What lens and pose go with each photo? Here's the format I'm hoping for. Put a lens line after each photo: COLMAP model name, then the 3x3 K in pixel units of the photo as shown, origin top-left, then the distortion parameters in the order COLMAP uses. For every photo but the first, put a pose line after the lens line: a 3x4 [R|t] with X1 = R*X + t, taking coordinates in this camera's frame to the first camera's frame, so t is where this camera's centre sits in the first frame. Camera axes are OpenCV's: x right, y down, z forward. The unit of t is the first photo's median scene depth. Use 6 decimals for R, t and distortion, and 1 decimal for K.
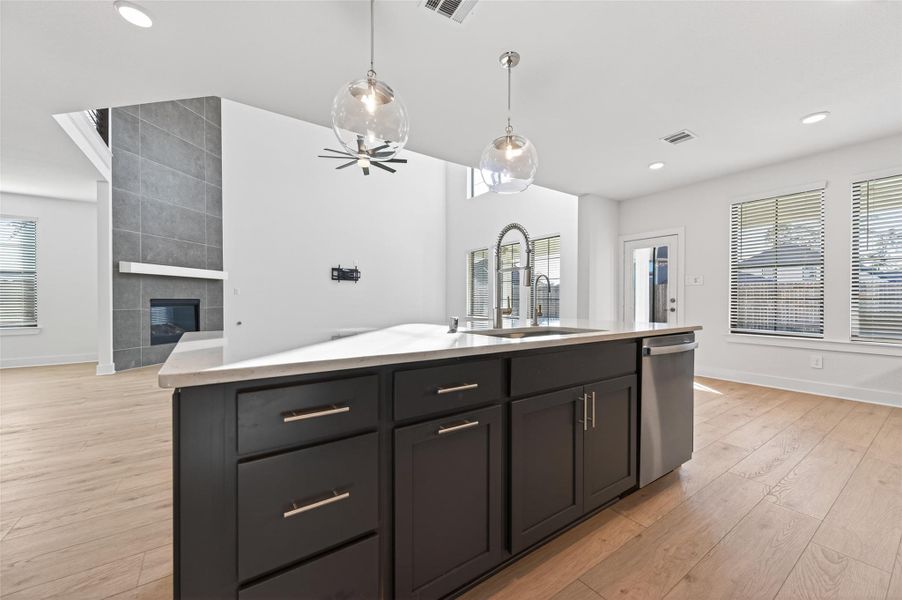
lens RADIAL K [[350.7, 0, 451.0], [0, 350.7, 300.0], [0, 0, 1]] dist [0.000152, 0.000341]
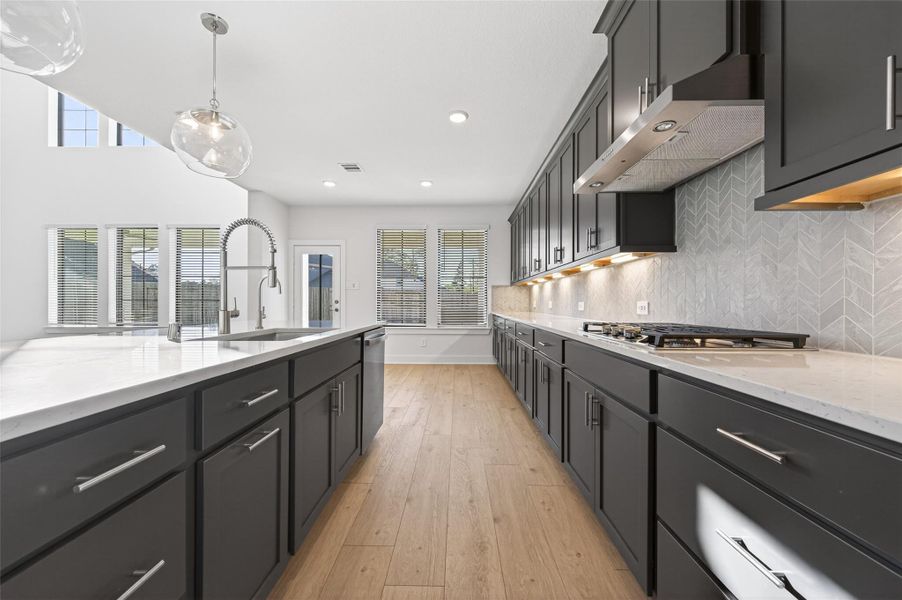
lens RADIAL K [[350.7, 0, 451.0], [0, 350.7, 300.0], [0, 0, 1]] dist [0.000152, 0.000341]
pose [[0.581793, 0.005768, 0.813316, -0.145762], [-0.003397, 0.999983, -0.004662, -0.000859], [-0.813330, -0.000051, 0.581803, 0.018470]]
